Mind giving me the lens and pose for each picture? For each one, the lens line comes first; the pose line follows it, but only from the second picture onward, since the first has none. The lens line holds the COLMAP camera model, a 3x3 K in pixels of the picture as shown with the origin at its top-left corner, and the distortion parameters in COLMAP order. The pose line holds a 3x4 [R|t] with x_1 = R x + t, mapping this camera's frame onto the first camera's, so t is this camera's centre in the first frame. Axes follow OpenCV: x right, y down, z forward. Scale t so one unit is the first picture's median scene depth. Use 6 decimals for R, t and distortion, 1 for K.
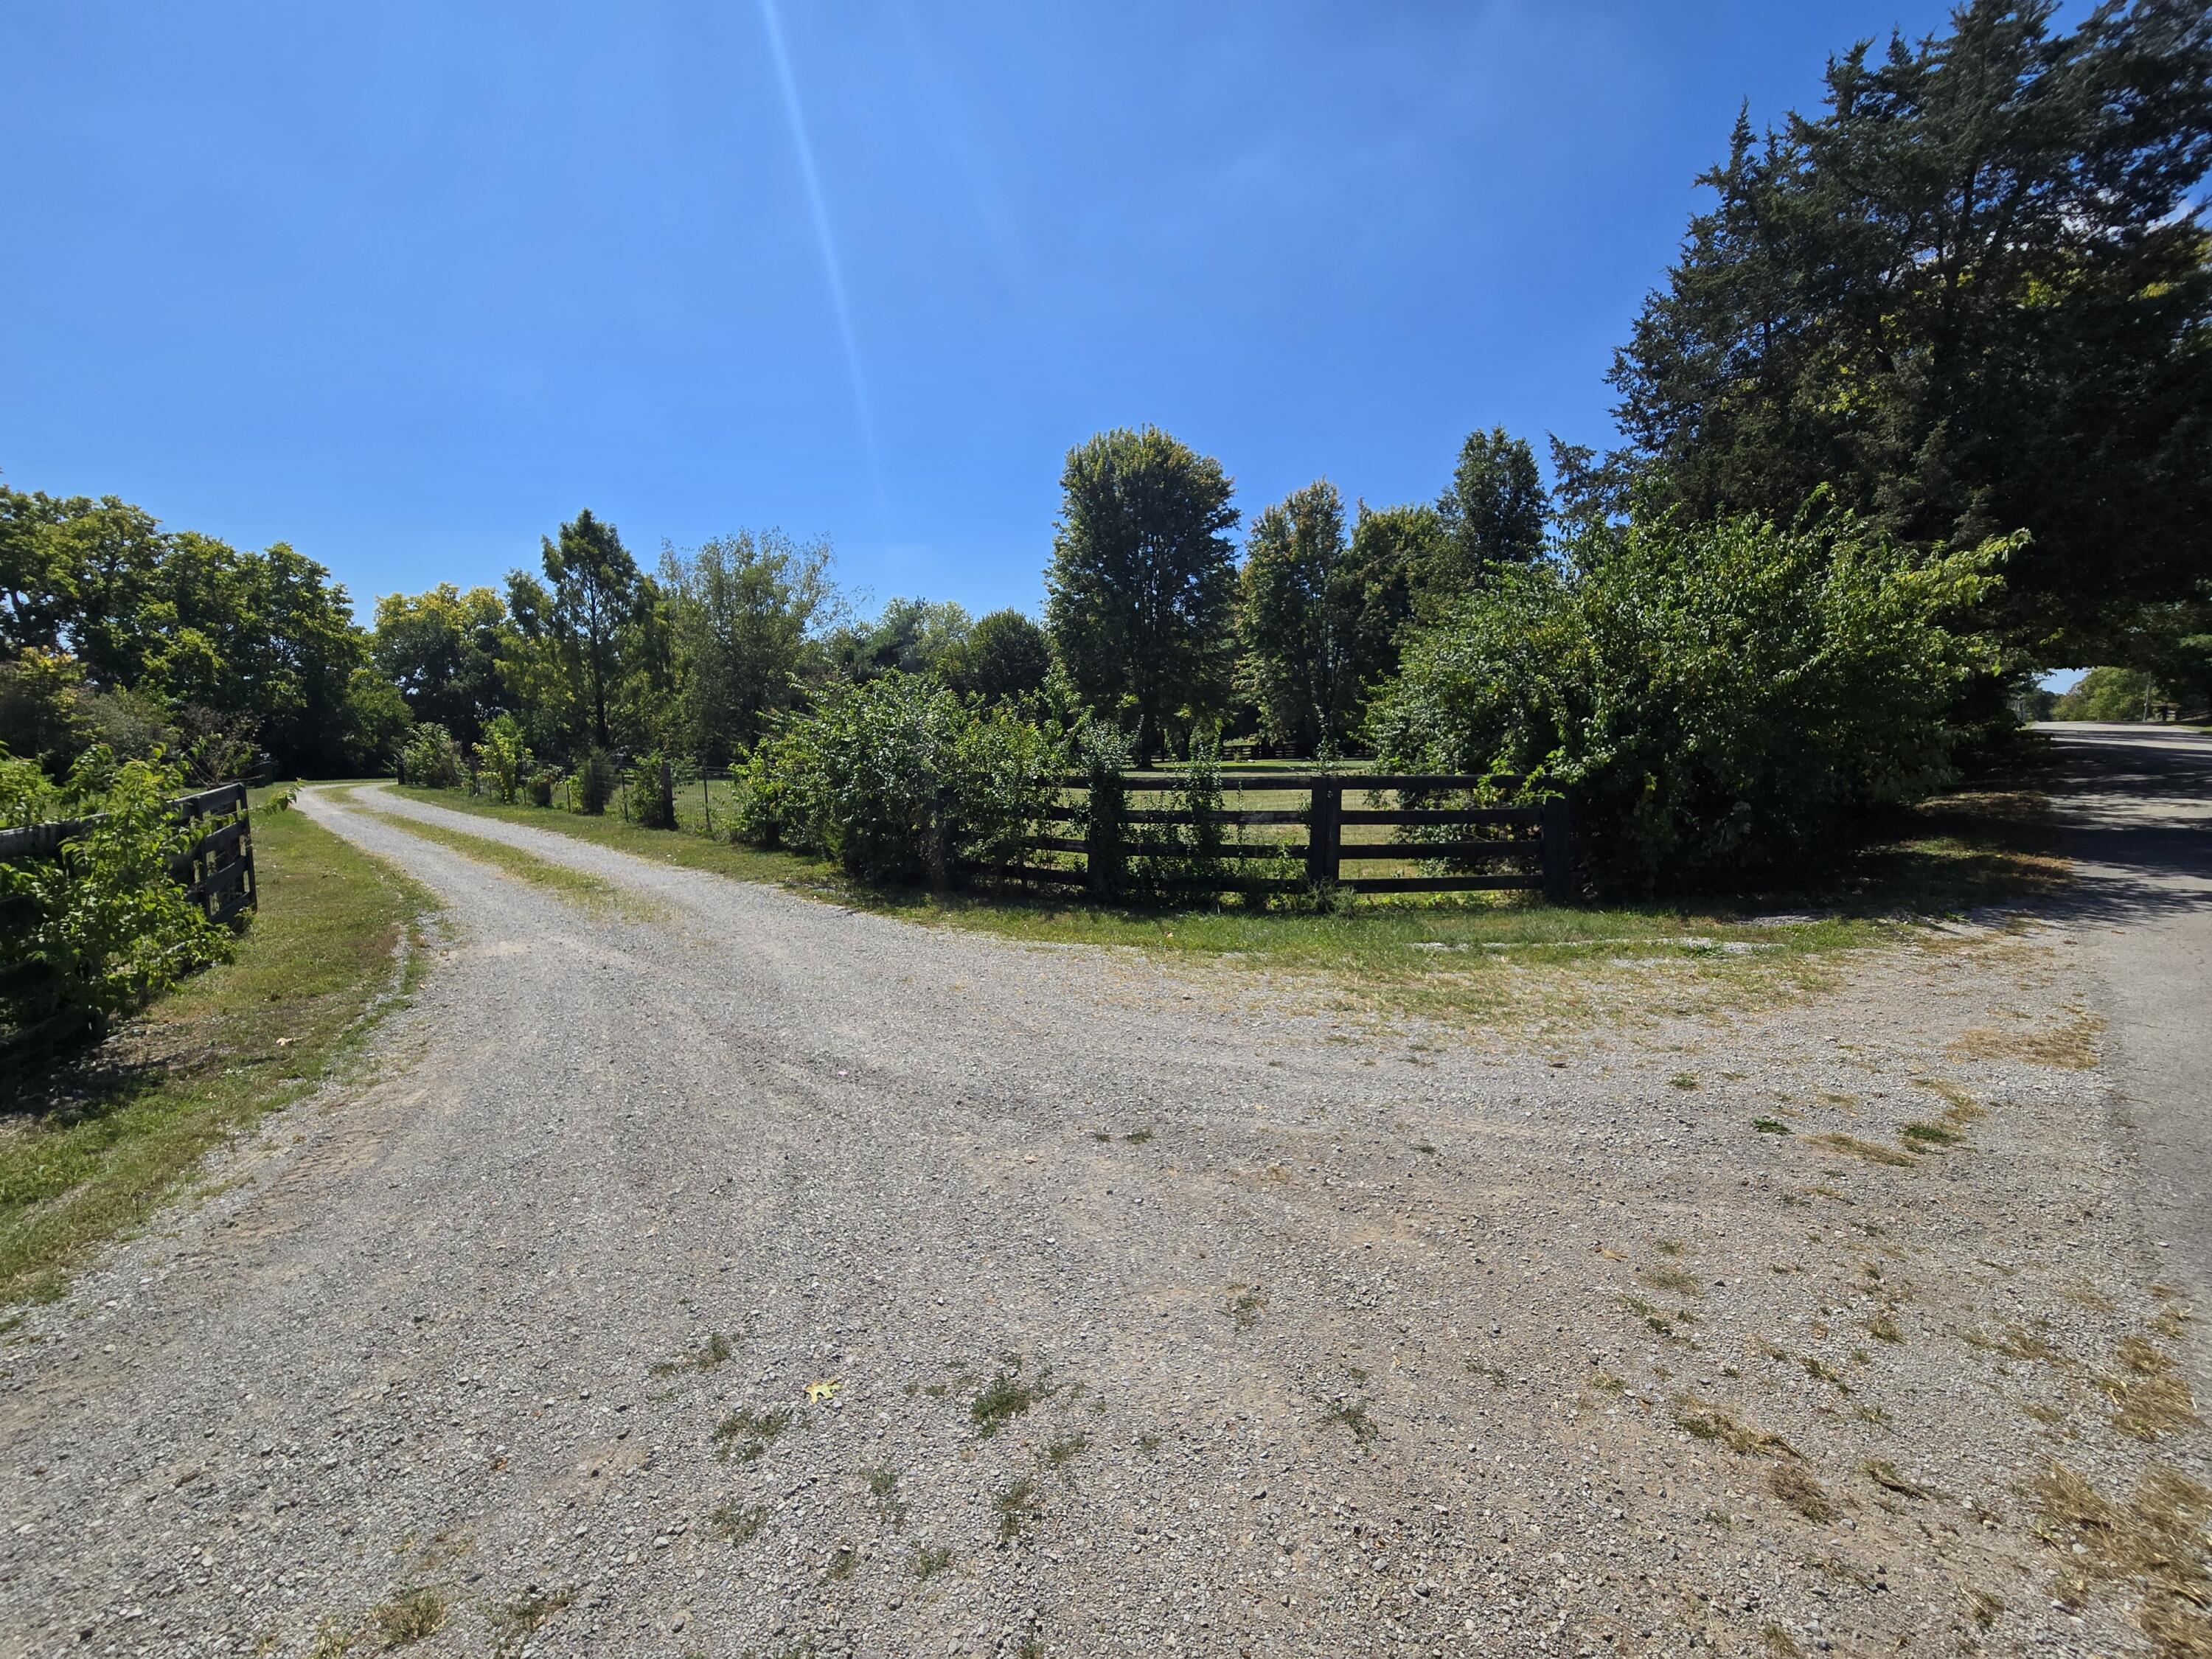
lens RADIAL K [[893.5, 0, 1109.2], [0, 893.5, 829.1], [0, 0, 1]] dist [0.010339, -0.000558]
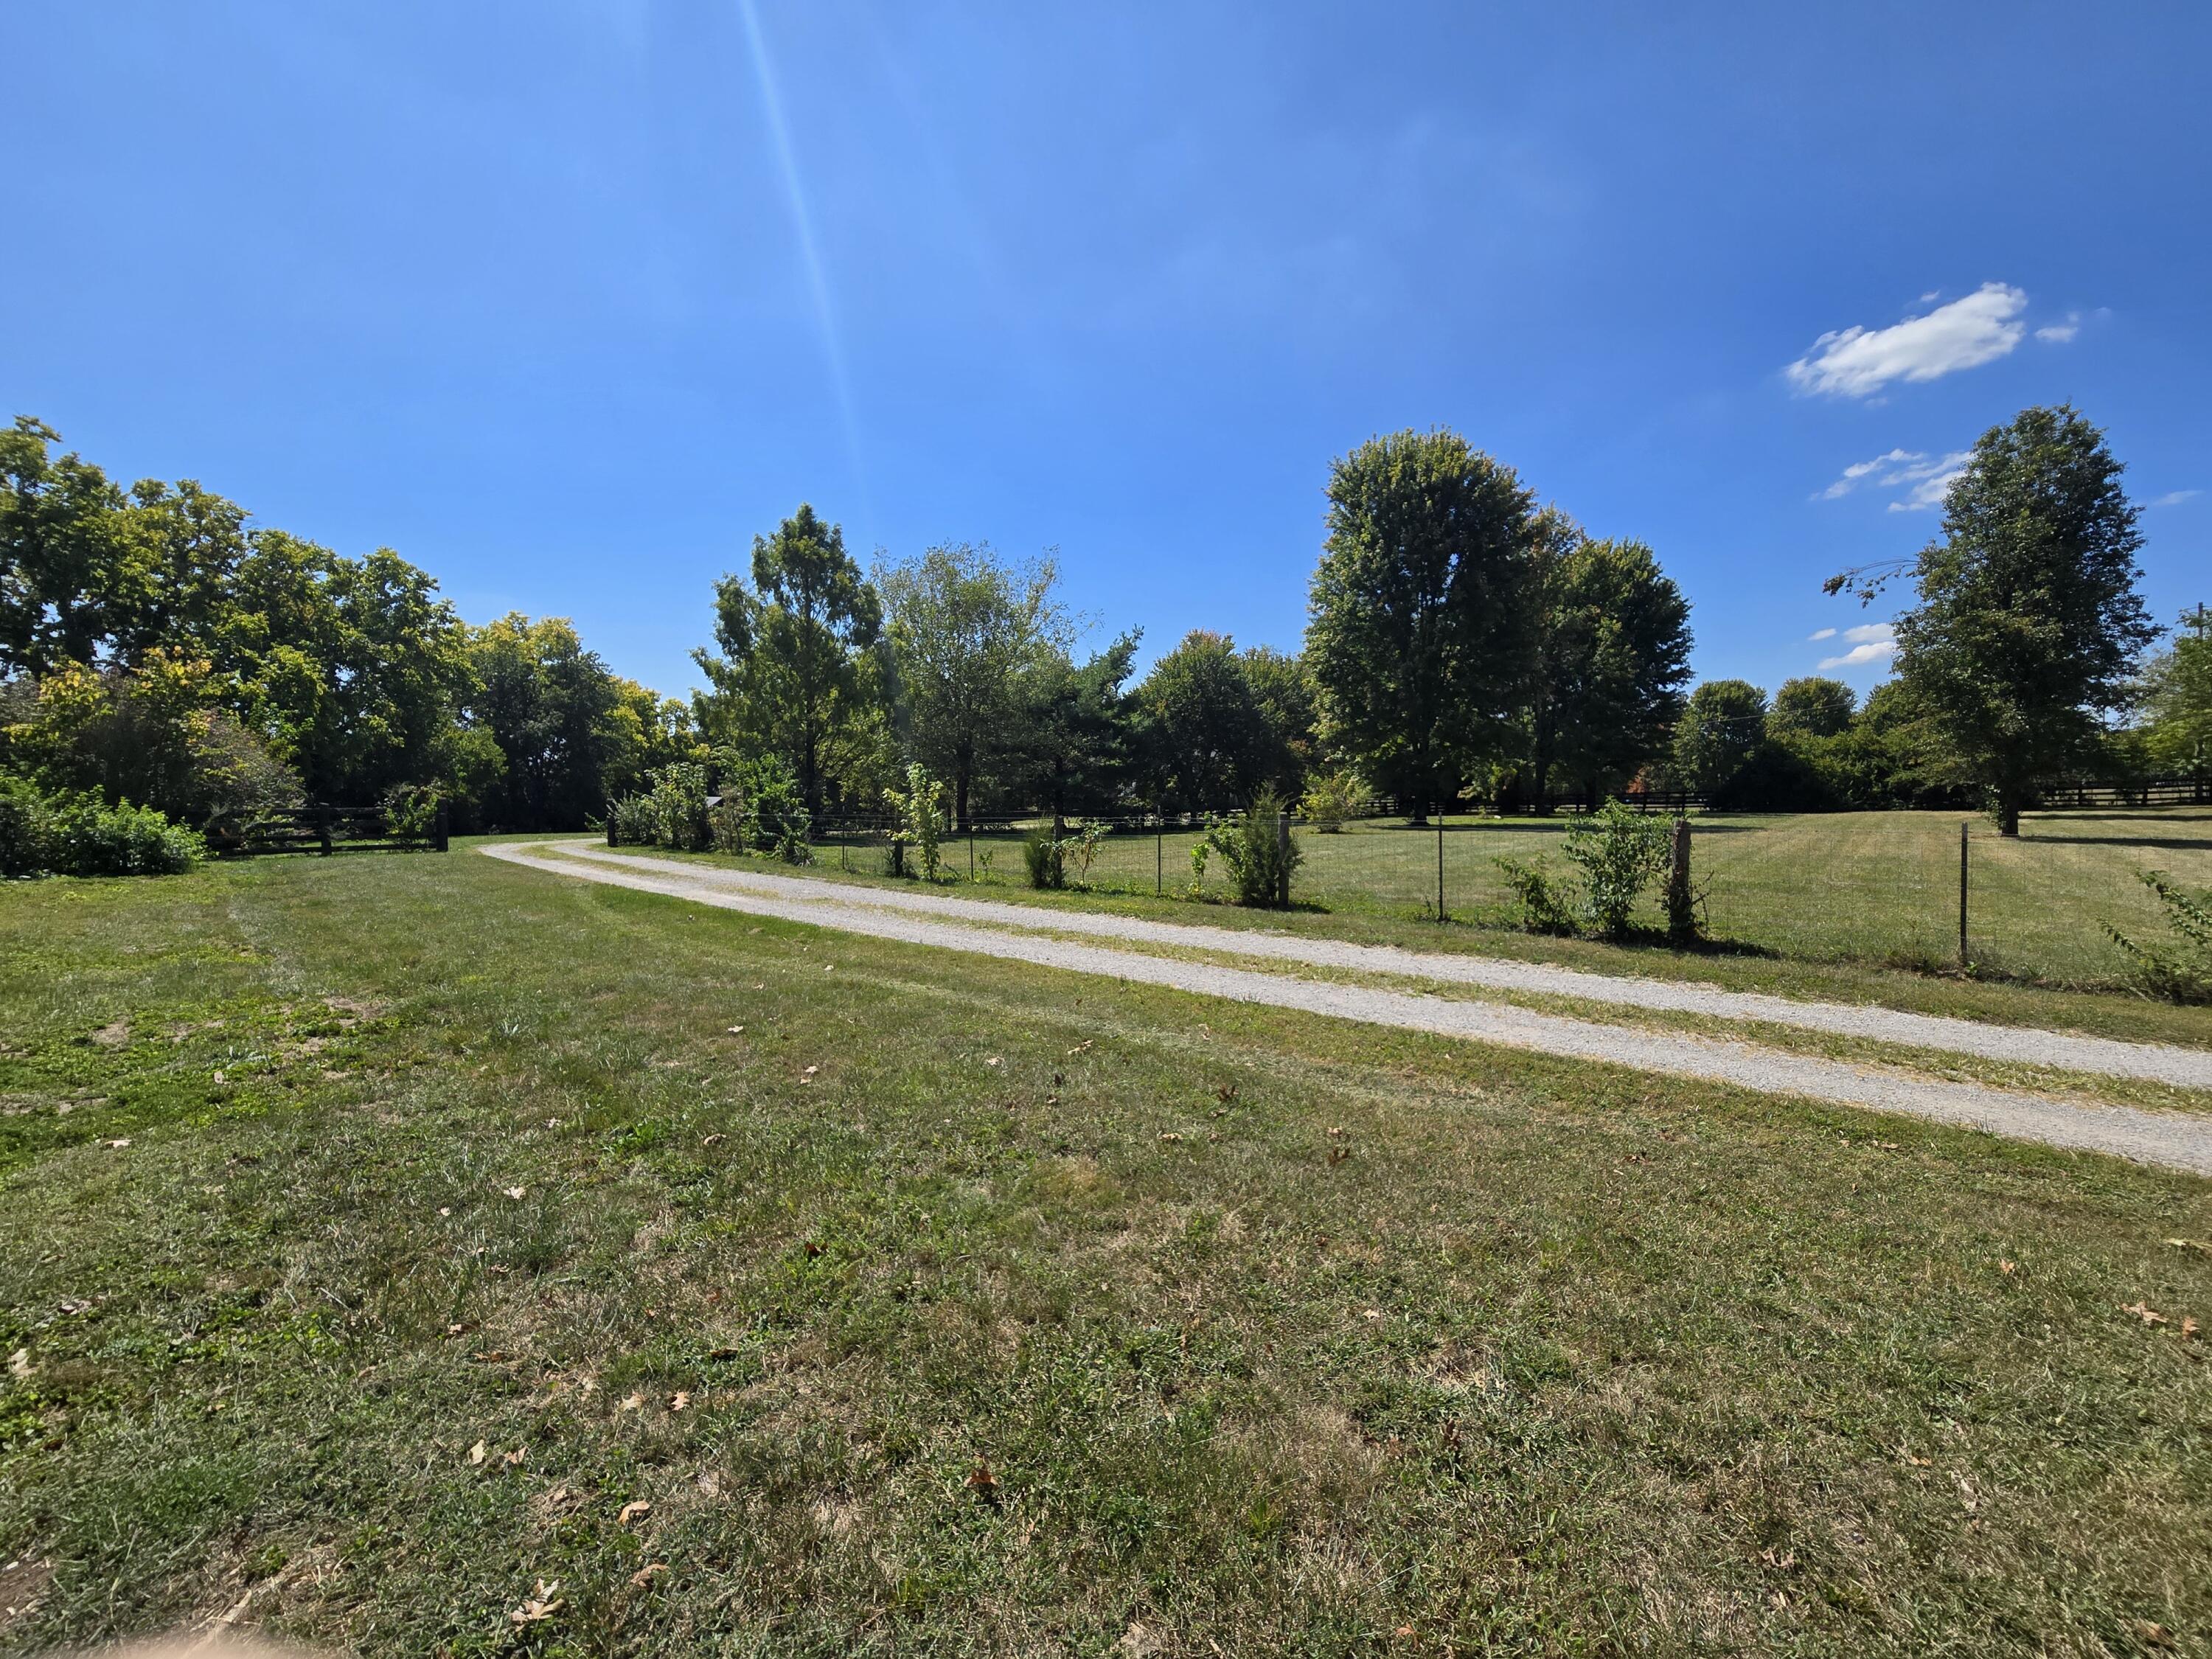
lens RADIAL K [[893.5, 0, 1106.4], [0, 893.5, 831.2], [0, 0, 1]] dist [0.010339, -0.000558]
pose [[0.998970, 0.002910, 0.045289, -0.321178], [-0.000177, 0.998185, -0.060221, -0.012444], [-0.045382, 0.060151, 0.997157, 0.183305]]
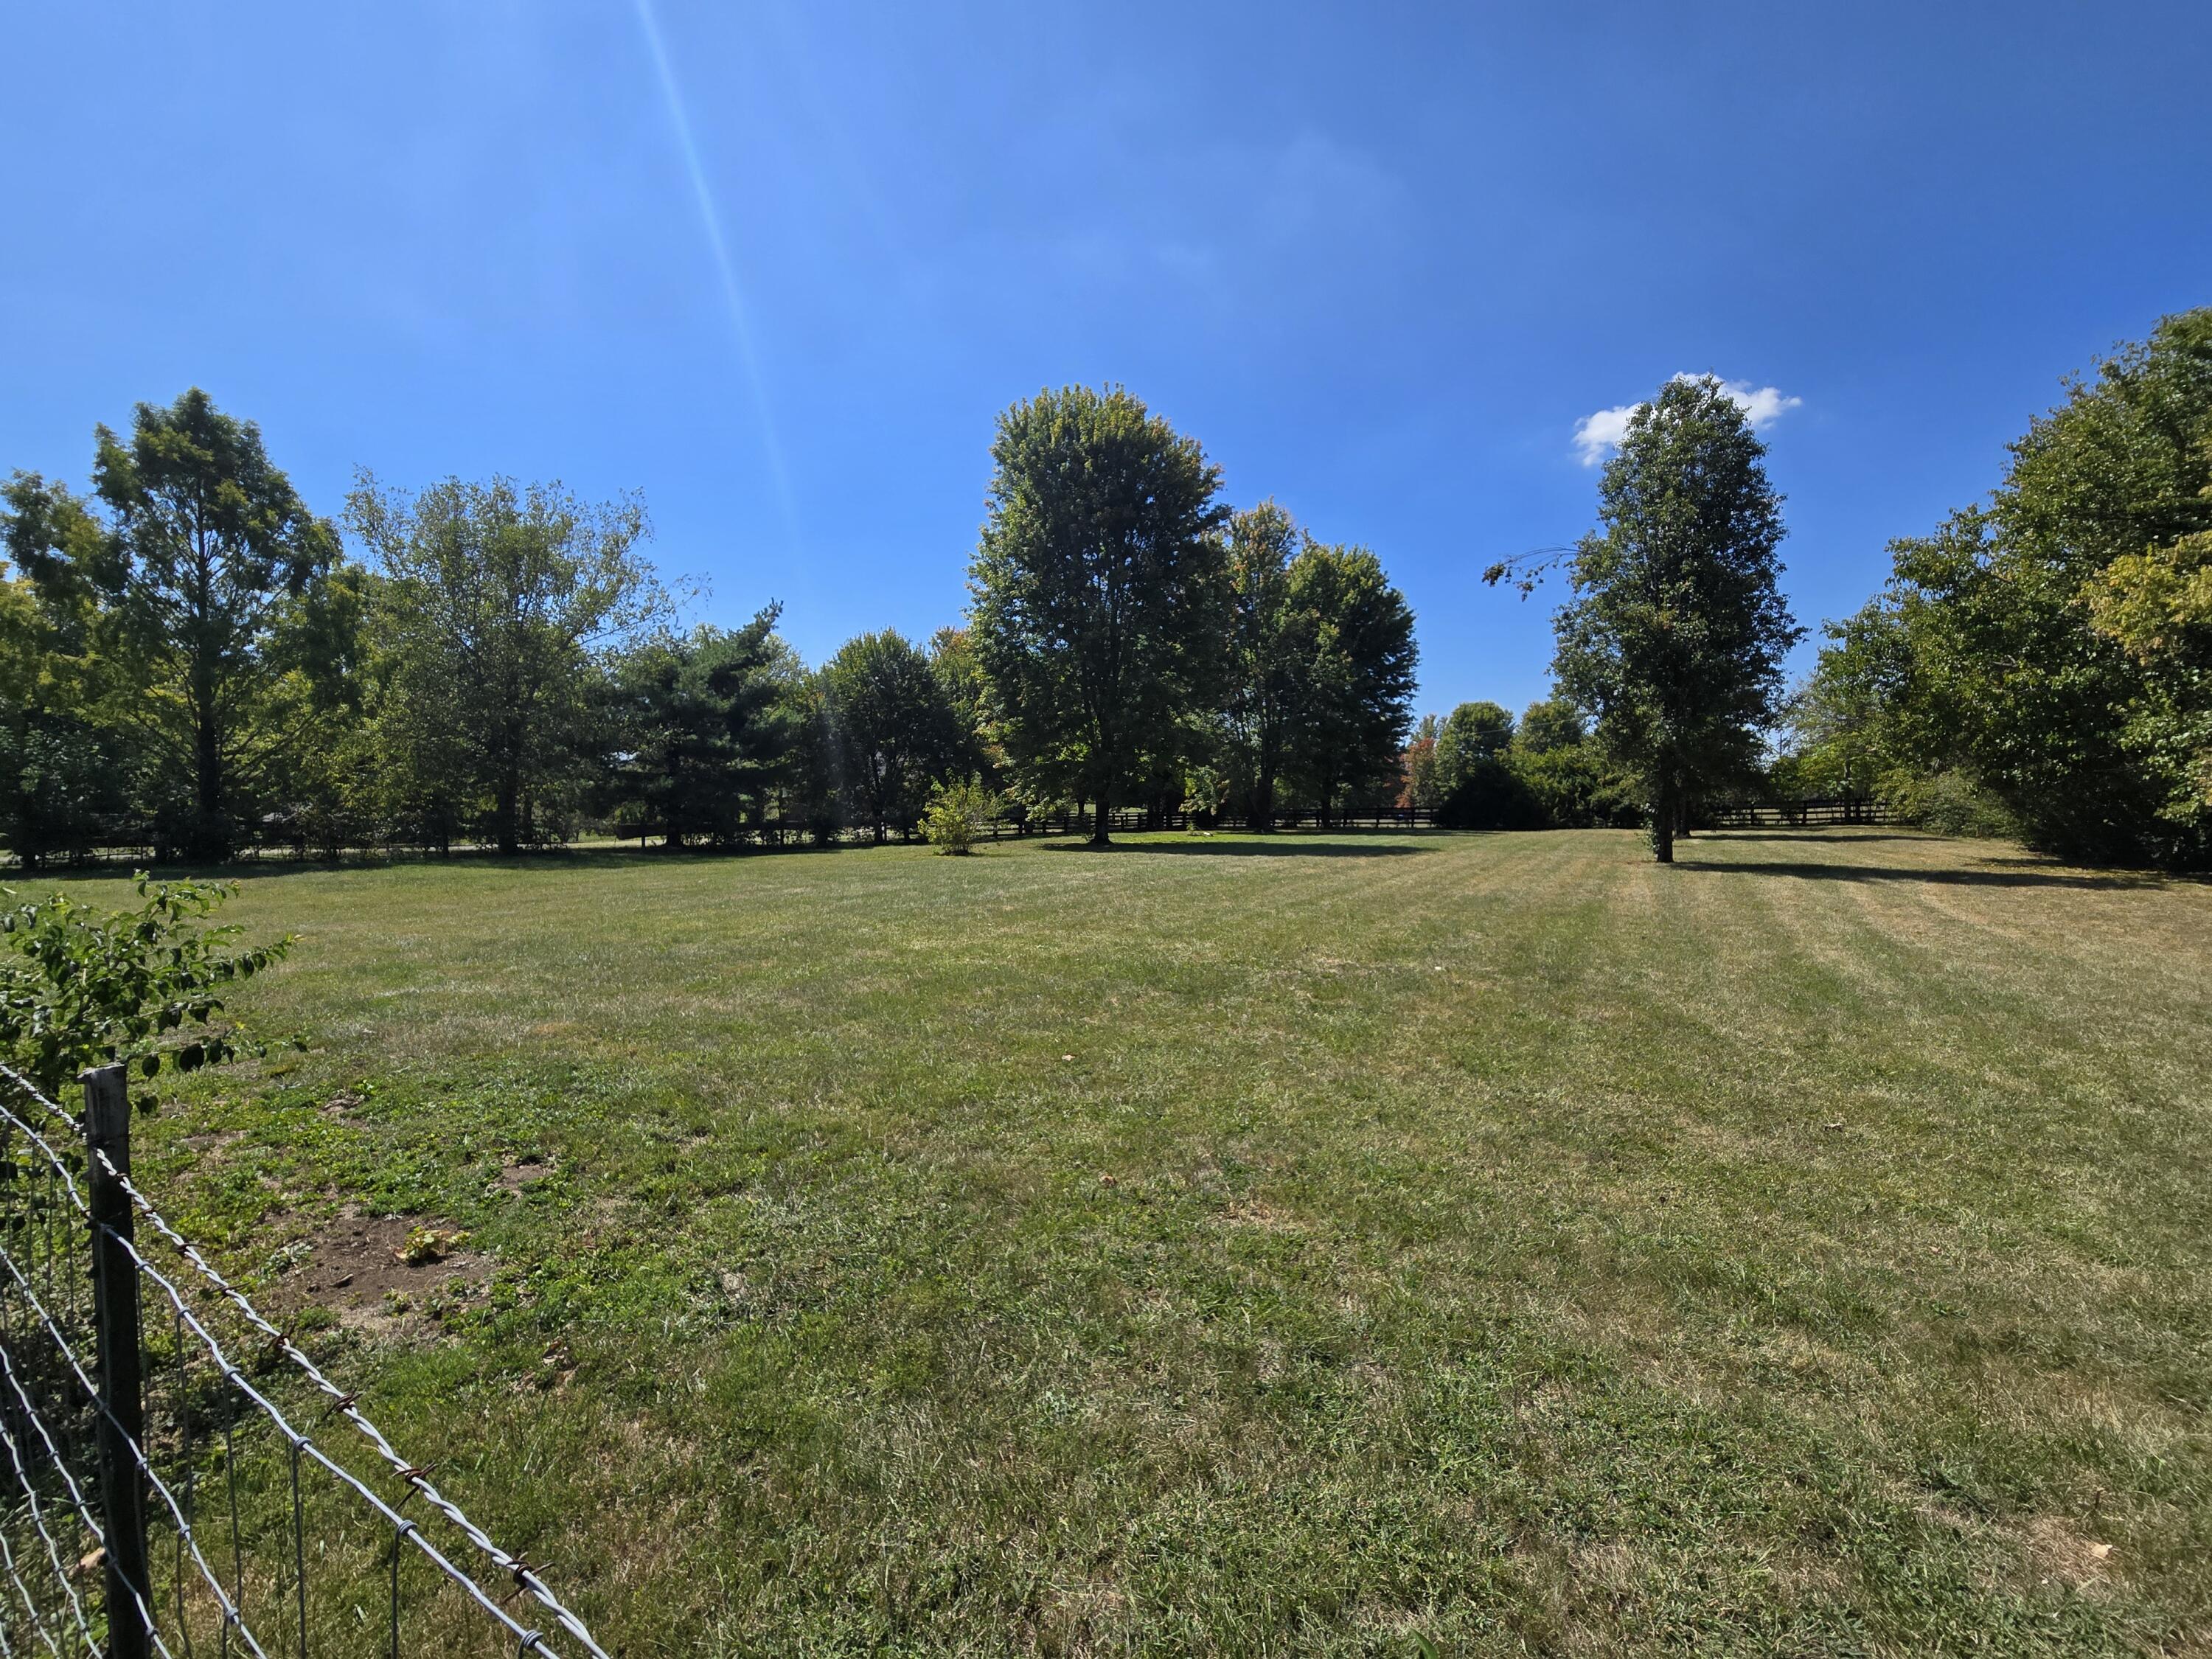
lens RADIAL K [[893.5, 0, 1090.6], [0, 893.5, 832.7], [0, 0, 1]] dist [0.010339, -0.000558]
pose [[0.976091, 0.007268, 0.217241, -0.139043], [0.008229, 0.997489, -0.070347, -0.027931], [-0.217207, 0.070452, 0.973580, 0.311039]]
